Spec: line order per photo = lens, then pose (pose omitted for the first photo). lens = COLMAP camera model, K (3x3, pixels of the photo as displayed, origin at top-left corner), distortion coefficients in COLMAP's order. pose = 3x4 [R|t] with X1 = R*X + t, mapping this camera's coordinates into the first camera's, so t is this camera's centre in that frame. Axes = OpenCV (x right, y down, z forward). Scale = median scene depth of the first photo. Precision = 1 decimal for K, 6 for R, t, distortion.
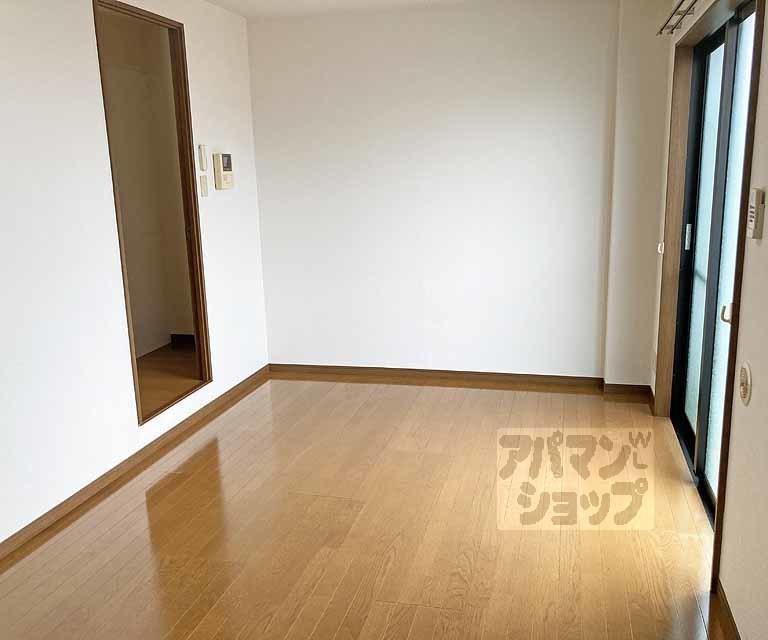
lens RADIAL K [[705.0, 0, 384.0], [0, 705.0, 319.2], [0, 0, 1]] dist [0.038540, 0.000000]
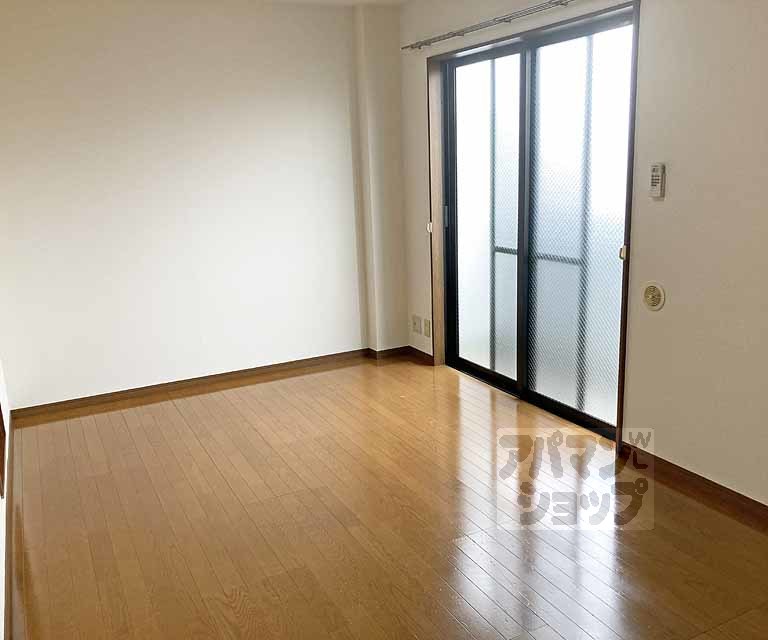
lens RADIAL K [[705.0, 0, 384.6], [0, 705.0, 320.3], [0, 0, 1]] dist [0.038540, 0.000000]
pose [[0.745039, -0.150609, 0.649795, -0.406121], [0.160090, 0.986076, 0.044997, -0.008735], [-0.647525, 0.070501, 0.758776, 0.112267]]
